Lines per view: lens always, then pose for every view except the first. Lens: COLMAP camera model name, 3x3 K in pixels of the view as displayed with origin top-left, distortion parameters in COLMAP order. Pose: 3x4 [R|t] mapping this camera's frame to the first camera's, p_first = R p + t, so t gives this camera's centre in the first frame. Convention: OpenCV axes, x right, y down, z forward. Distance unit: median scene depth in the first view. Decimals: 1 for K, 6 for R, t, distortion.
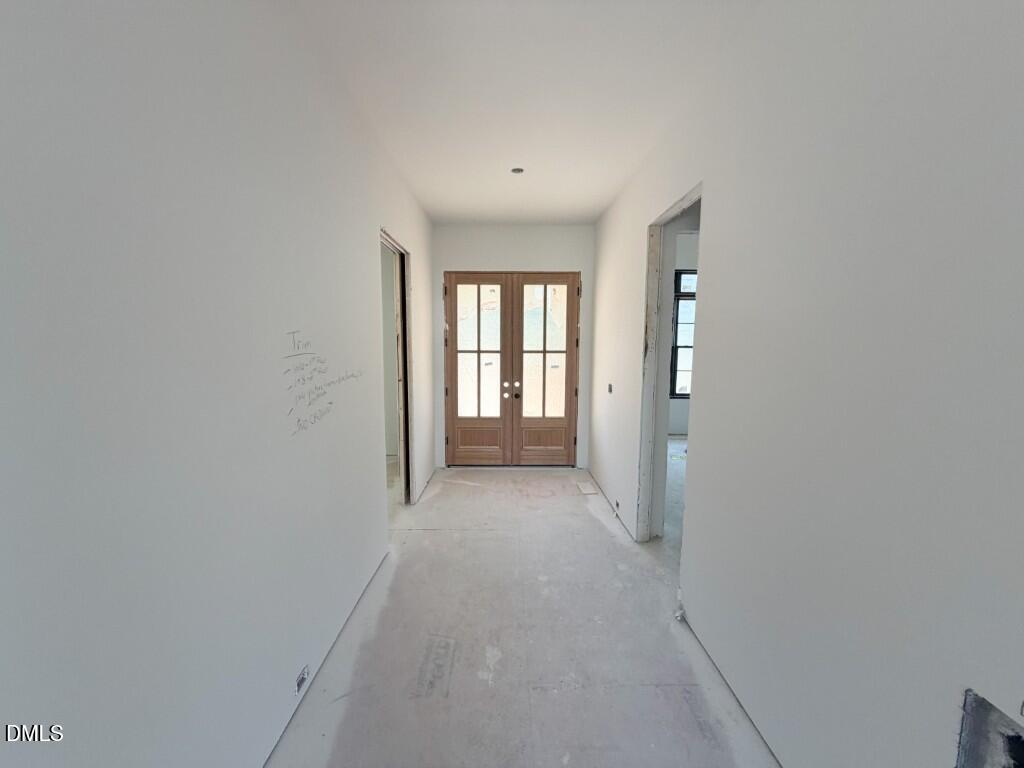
lens RADIAL K [[408.8, 0, 509.1], [0, 408.8, 383.7], [0, 0, 1]] dist [0.000118, -0.000021]
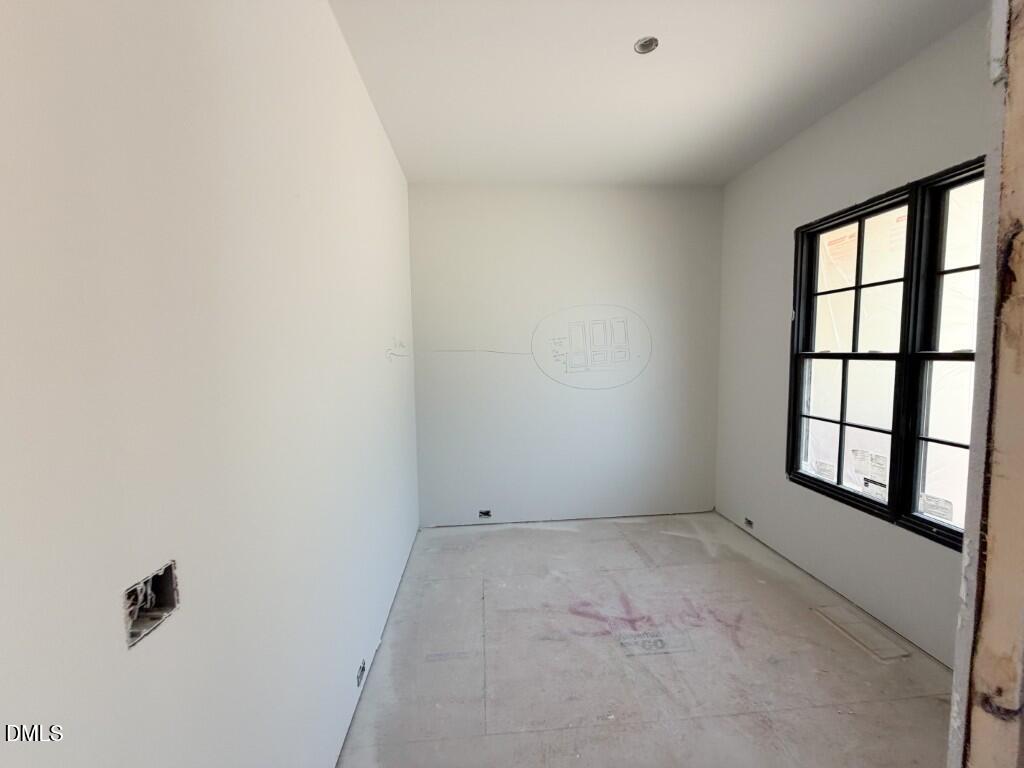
lens RADIAL K [[408.8, 0, 510.5], [0, 408.8, 382.2], [0, 0, 1]] dist [0.000118, -0.000021]
pose [[0.071739, 0.078613, -0.994321, 0.719898], [-0.081897, 0.993987, 0.072678, -0.060128], [0.994056, 0.076218, 0.077745, 0.670673]]
